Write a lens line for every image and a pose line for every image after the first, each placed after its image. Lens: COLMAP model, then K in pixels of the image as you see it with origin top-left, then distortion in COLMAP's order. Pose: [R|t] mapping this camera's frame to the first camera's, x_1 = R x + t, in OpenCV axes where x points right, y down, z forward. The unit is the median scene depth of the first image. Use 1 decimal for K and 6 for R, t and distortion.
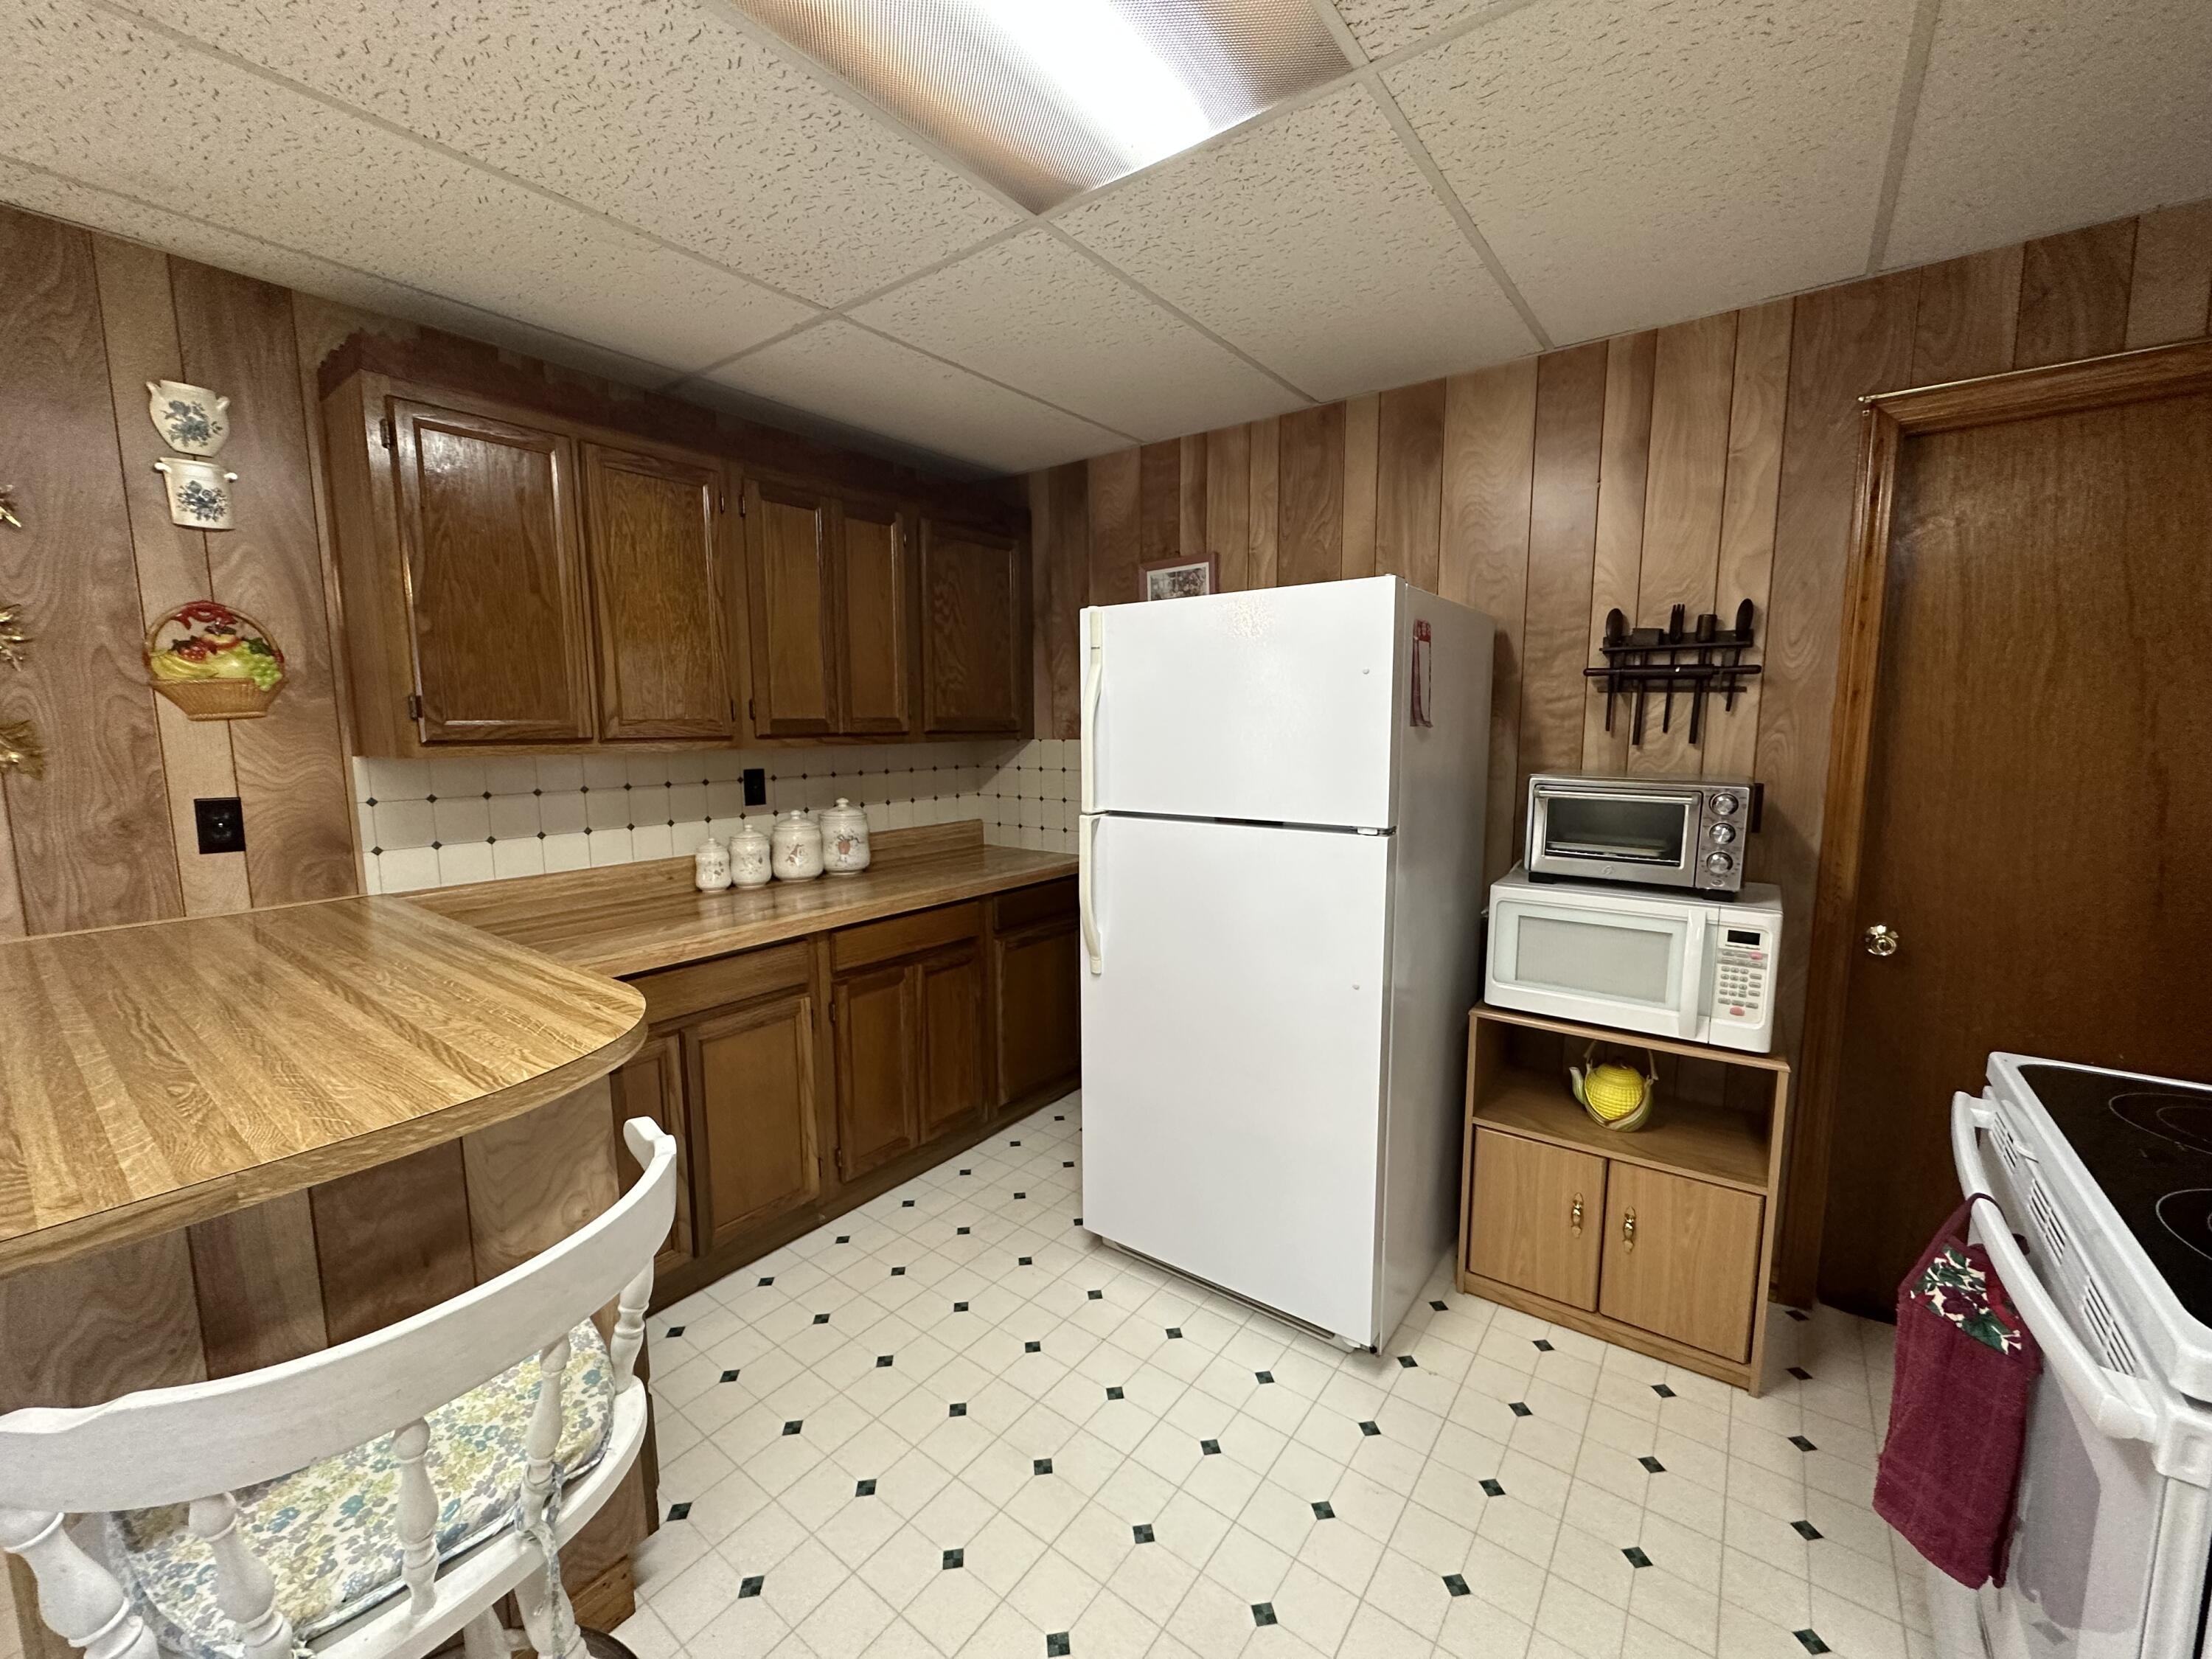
lens RADIAL K [[876.2, 0, 1106.0], [0, 876.2, 829.5], [0, 0, 1]] dist [-0.002749, -0.000011]
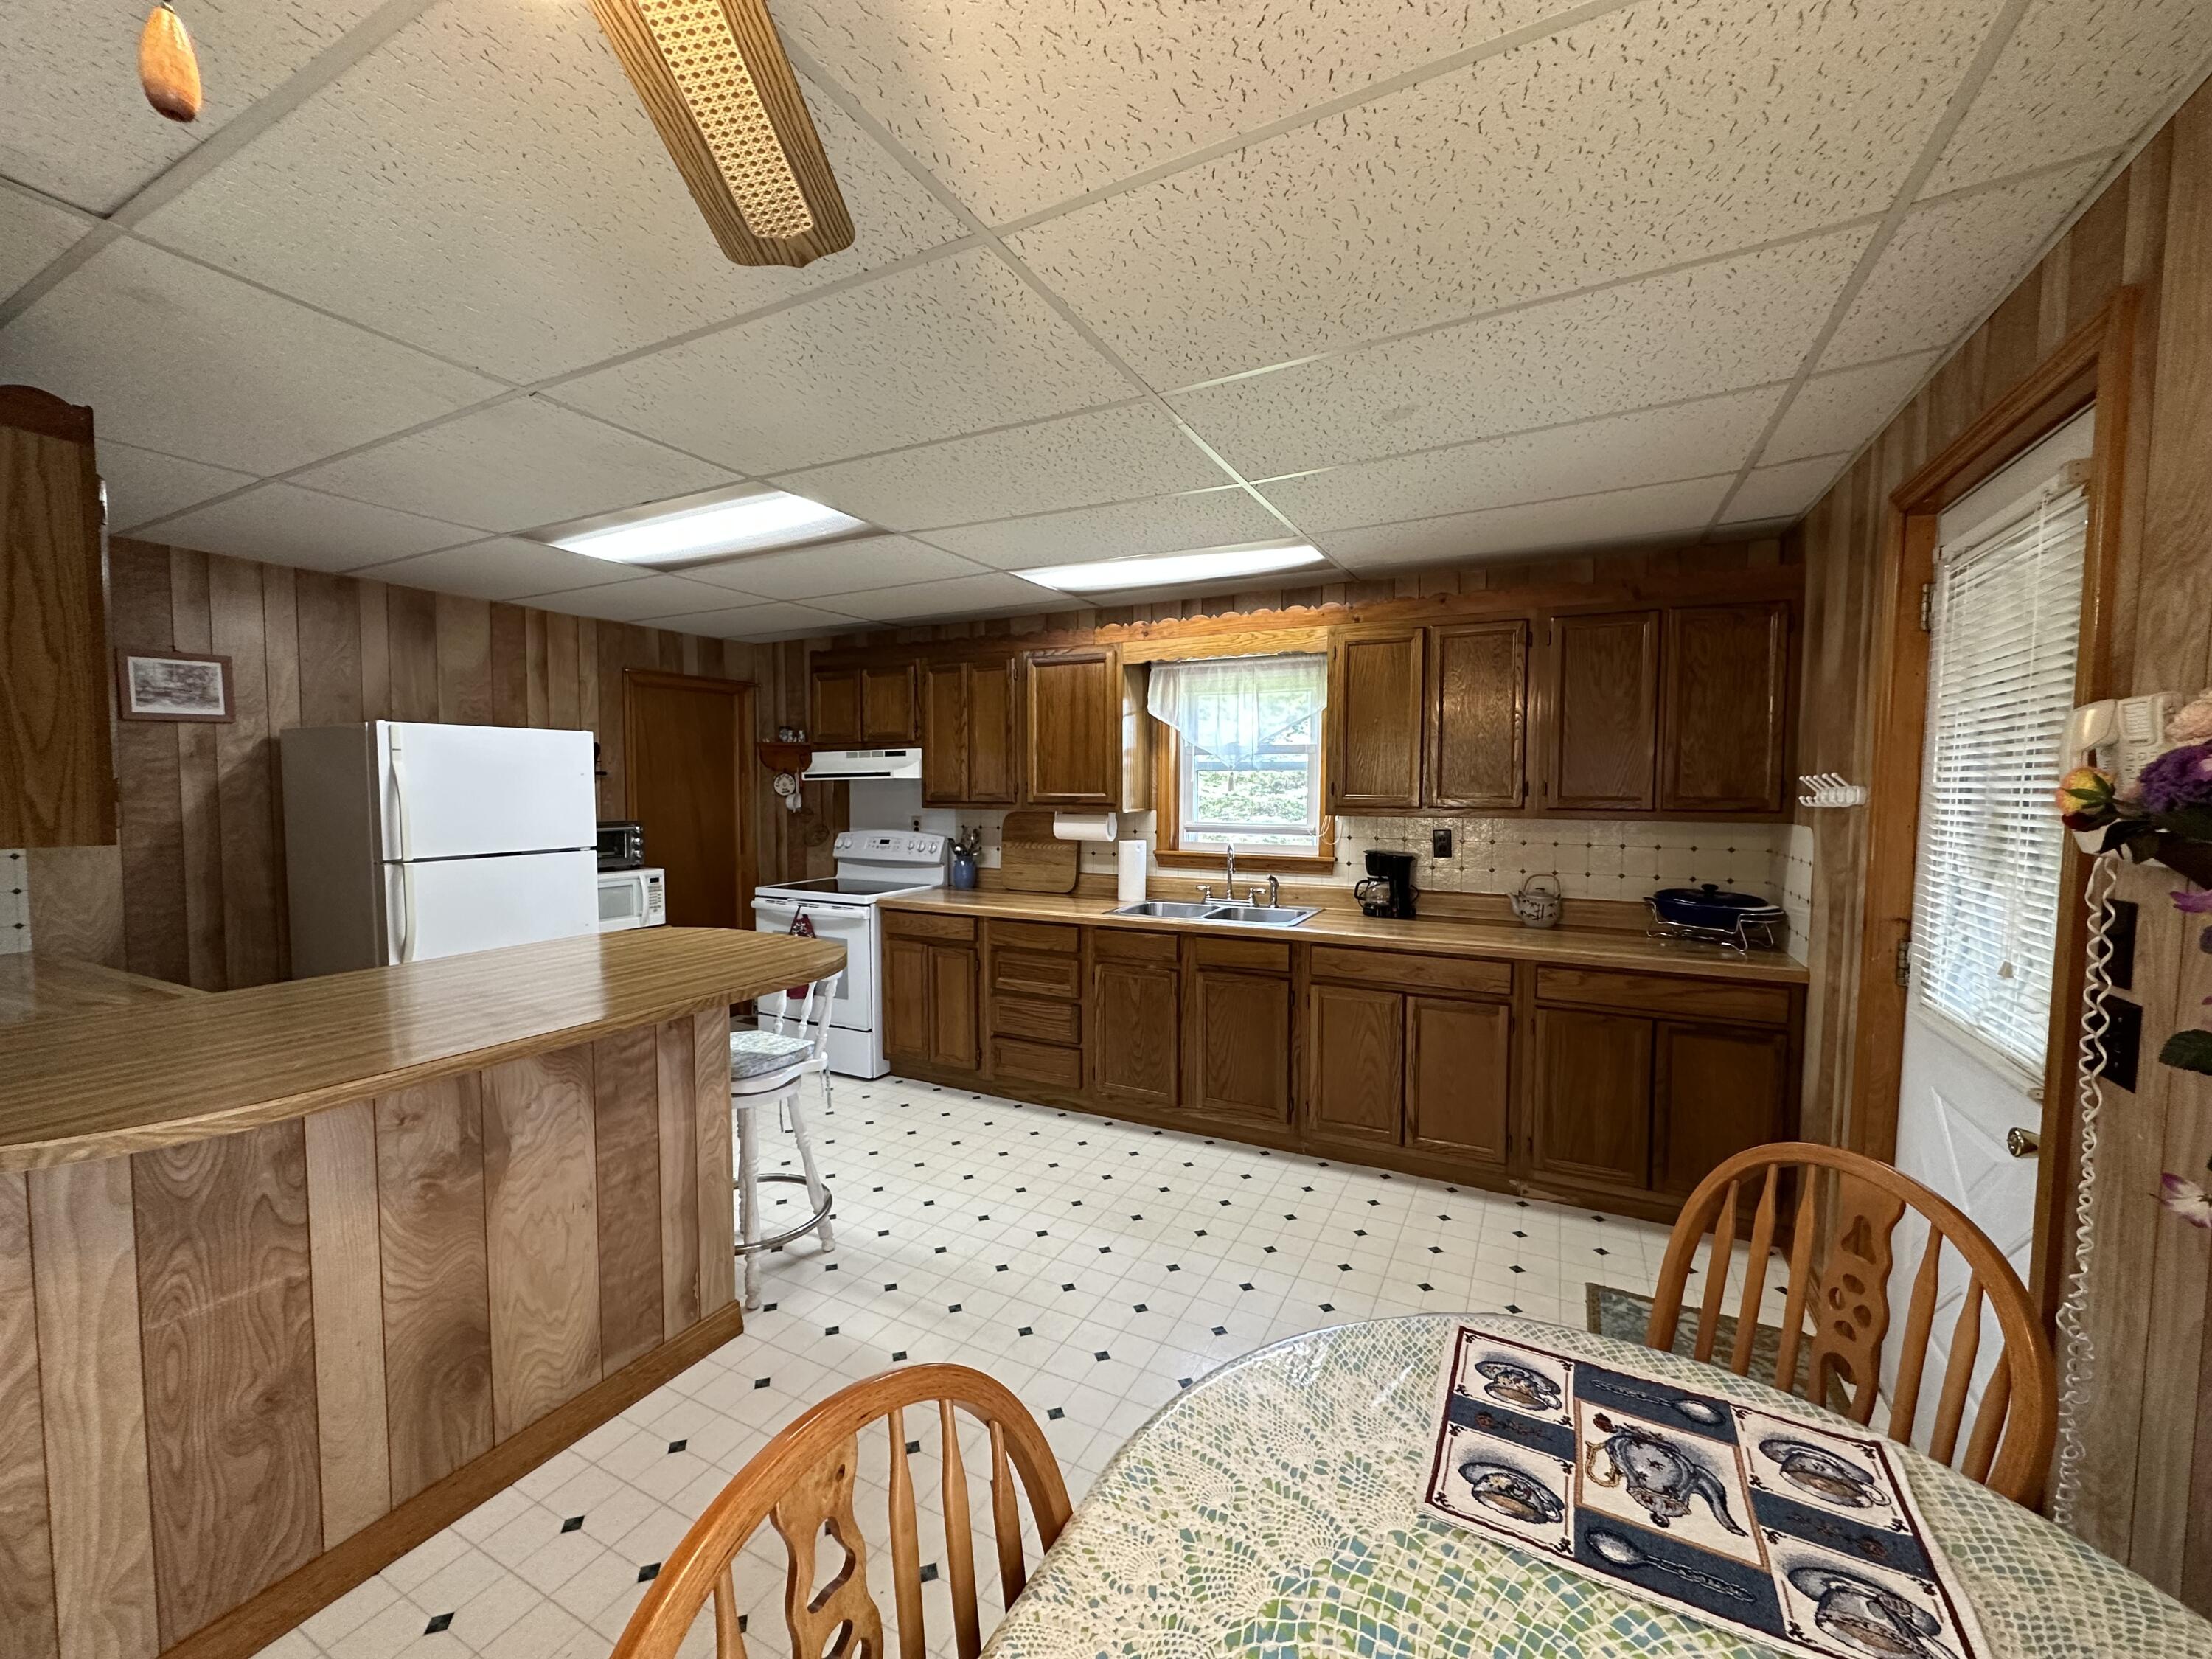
lens RADIAL K [[876.2, 0, 1106.0], [0, 876.2, 829.5], [0, 0, 1]] dist [-0.002749, -0.000011]
pose [[-0.163545, -0.046178, 0.985455, -1.638694], [0.124284, 0.989981, 0.067016, -0.024244], [-0.978676, 0.133437, -0.156167, 0.081389]]
